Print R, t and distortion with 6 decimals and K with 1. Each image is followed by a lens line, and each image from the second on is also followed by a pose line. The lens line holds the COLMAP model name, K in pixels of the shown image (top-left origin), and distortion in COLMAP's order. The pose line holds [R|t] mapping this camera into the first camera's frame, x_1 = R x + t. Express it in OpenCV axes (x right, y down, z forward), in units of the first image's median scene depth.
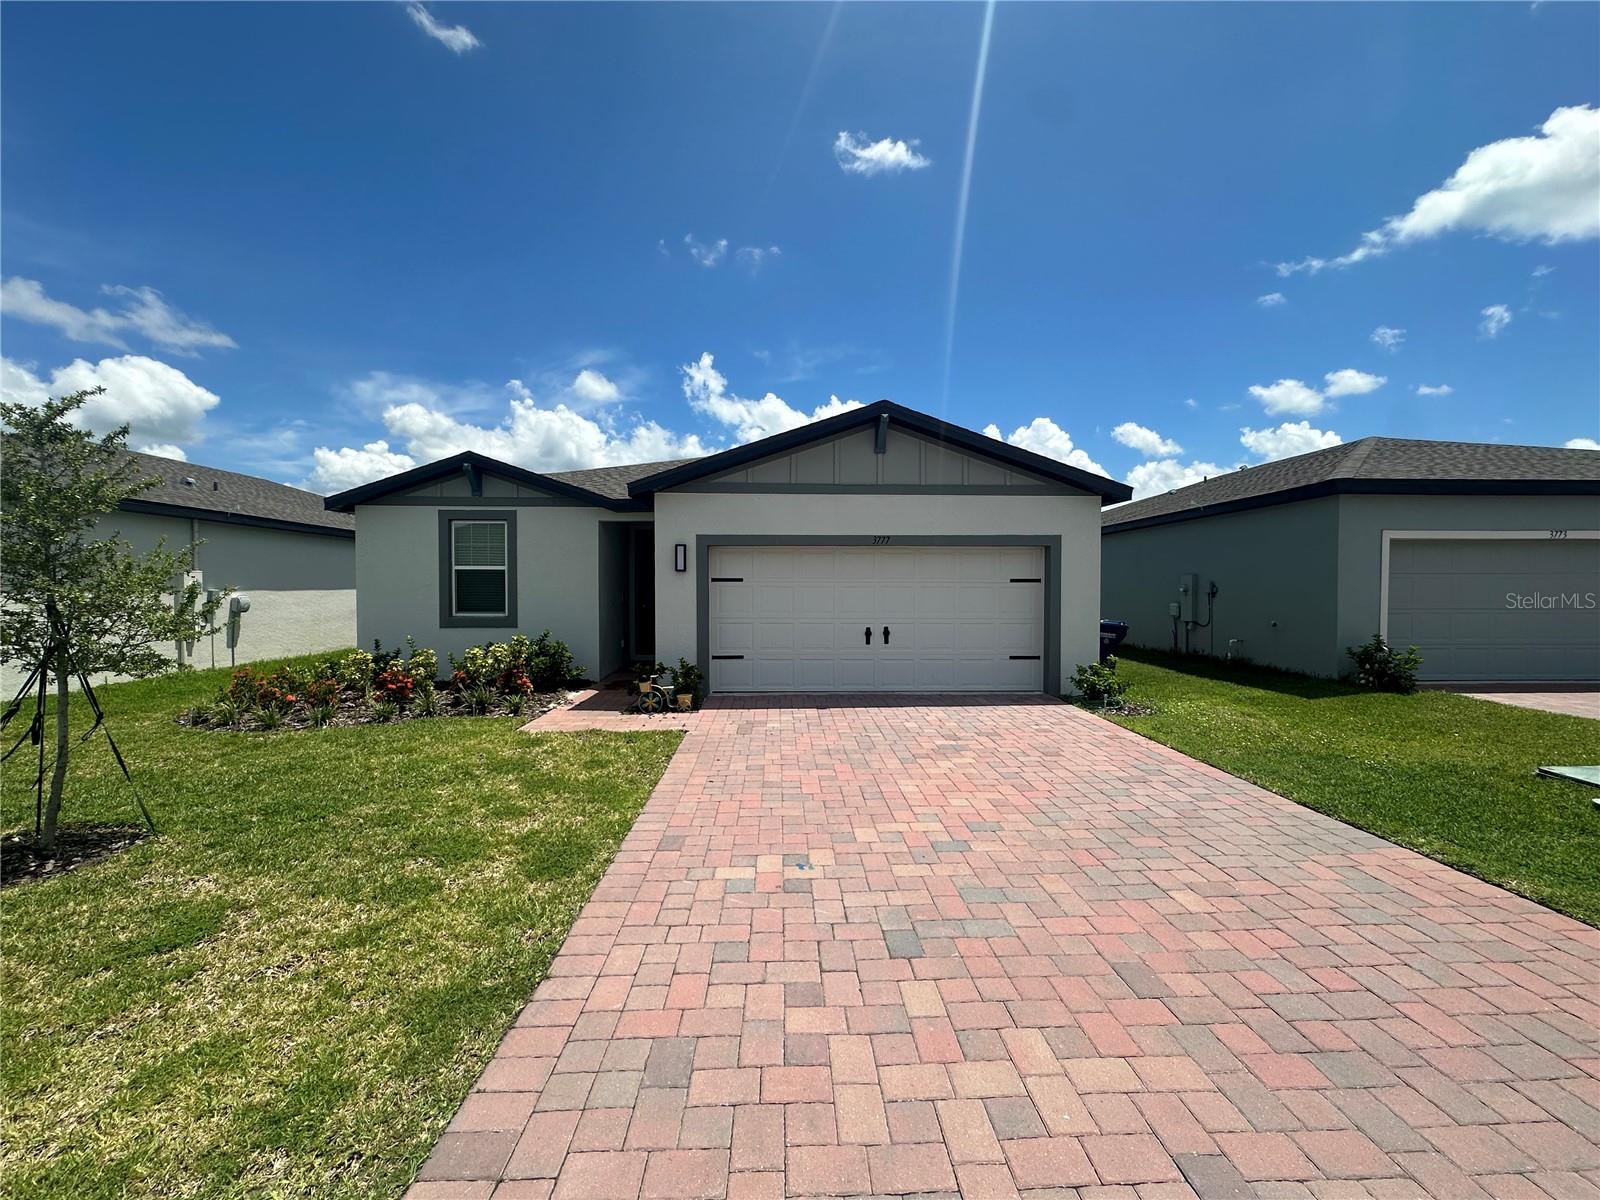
lens RADIAL K [[638.8, 0, 800.6], [0, 638.8, 590.2], [0, 0, 1]] dist [-0.007848, 0.002054]
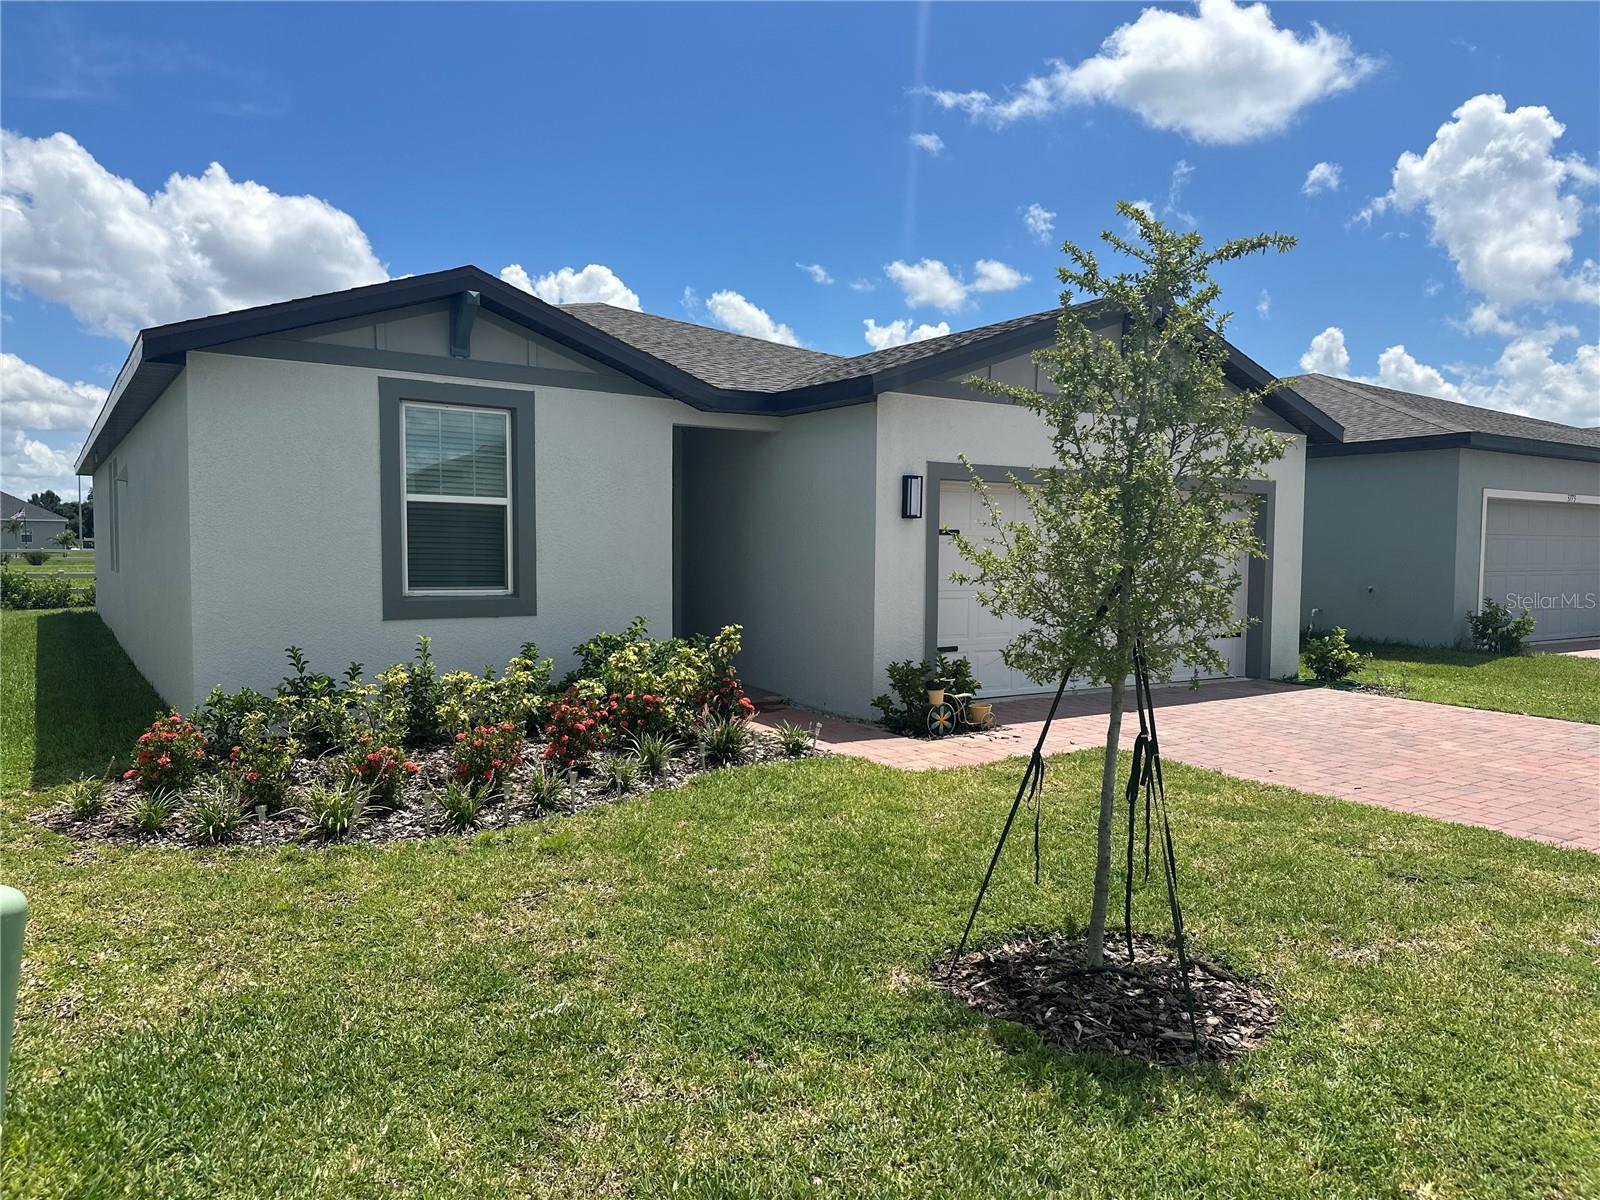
lens RADIAL K [[1118.4, 0, 814.9], [0, 1118.4, 578.3], [0, 0, 1]] dist [0.056608, -0.068136]
pose [[0.843569, -0.008454, 0.536955, -0.853103], [-0.004107, 0.999745, 0.022192, 0.007004], [-0.537006, -0.020926, 0.843319, 0.107781]]
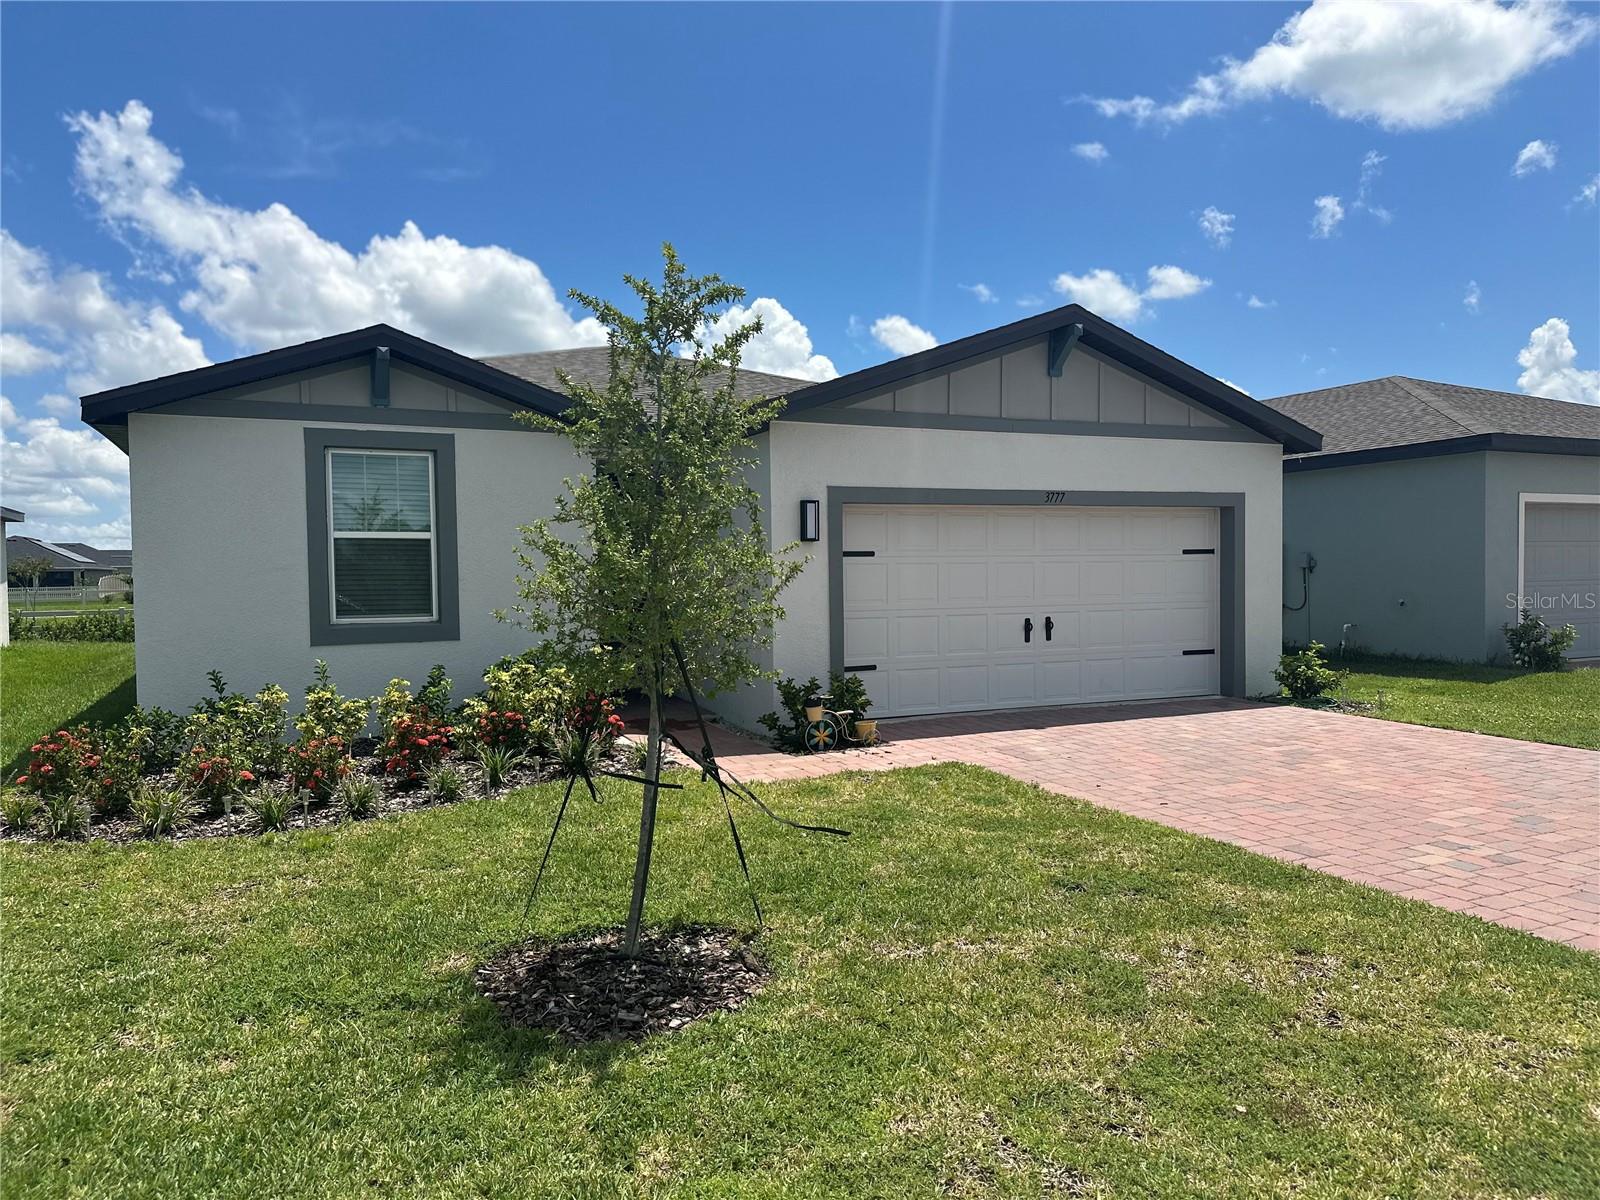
lens RADIAL K [[1118.4, 0, 815.2], [0, 1118.4, 595.5], [0, 0, 1]] dist [0.056608, -0.068136]
pose [[0.915524, -0.021240, 0.401703, -0.634887], [0.016401, 0.999746, 0.015482, 0.009067], [-0.401930, -0.007586, 0.915639, -0.055649]]
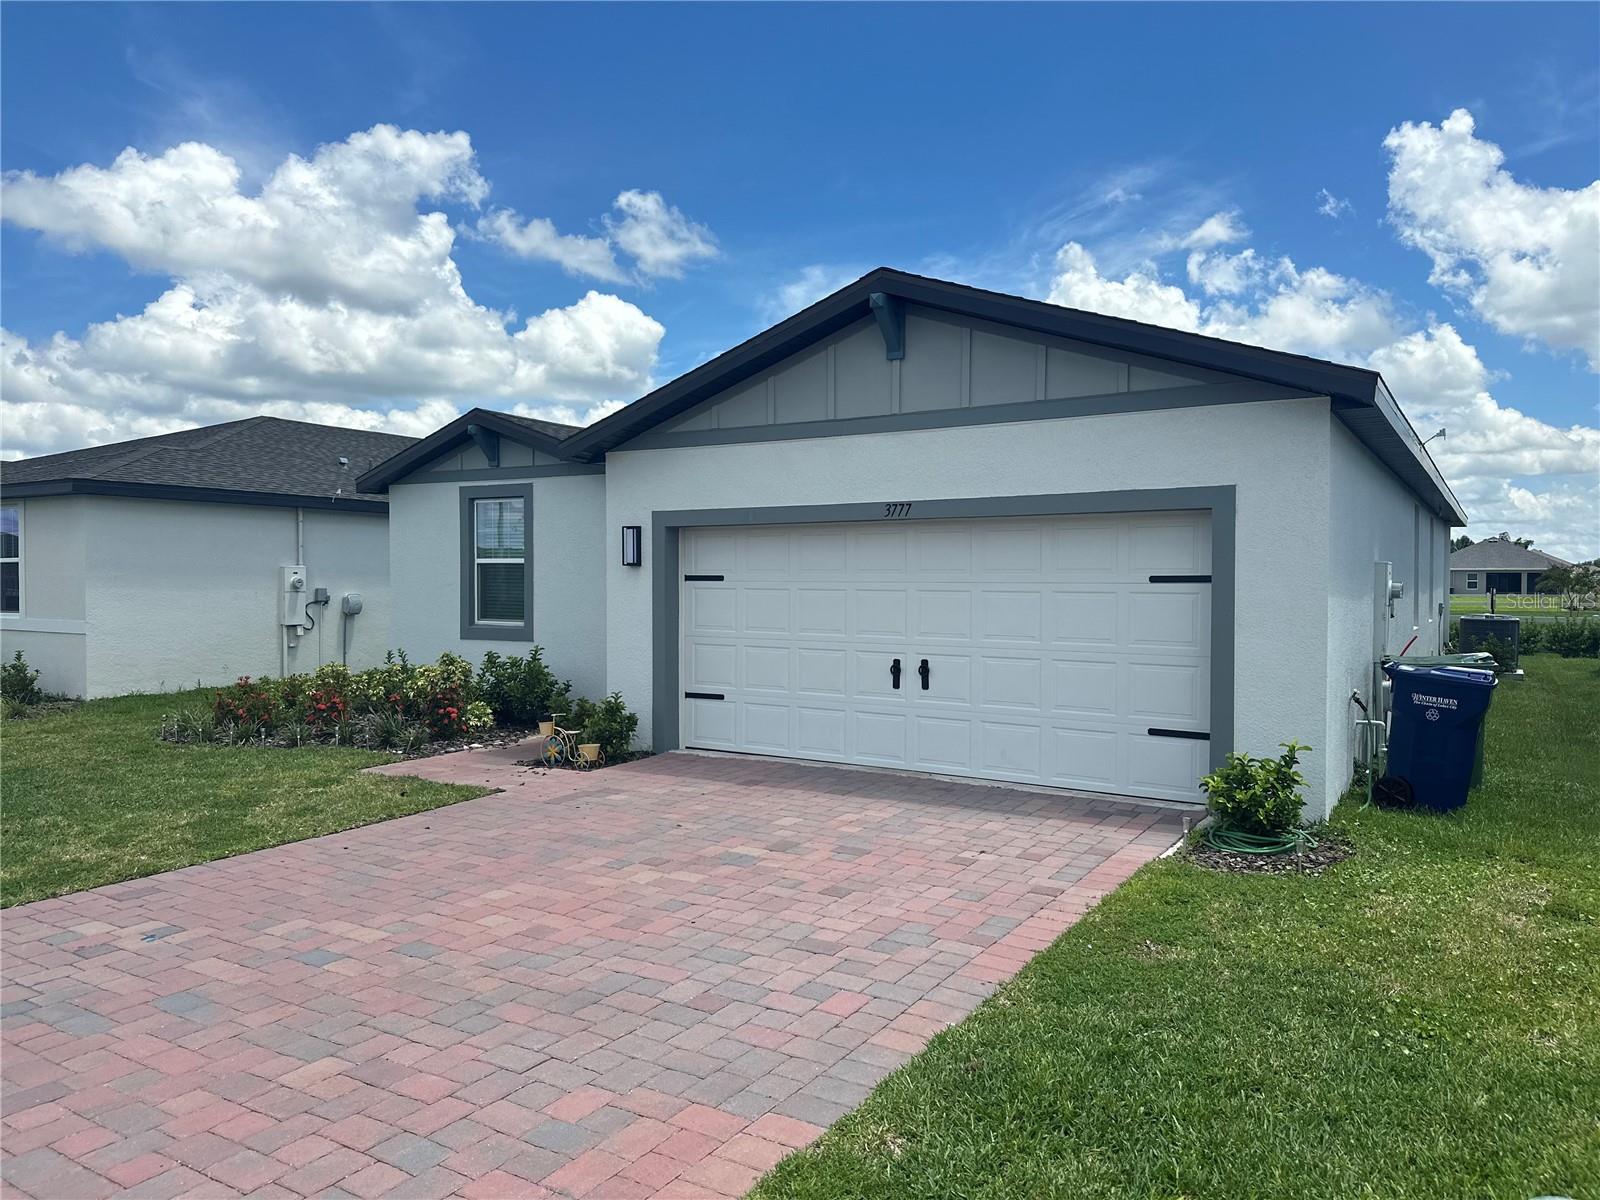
lens RADIAL K [[1118.4, 0, 805.9], [0, 1118.4, 576.1], [0, 0, 1]] dist [0.056608, -0.068136]
pose [[0.830218, -0.000471, -0.557438, 0.623060], [-0.005506, 0.999944, -0.009045, -0.008536], [0.557411, 0.010579, 0.830169, 0.109105]]
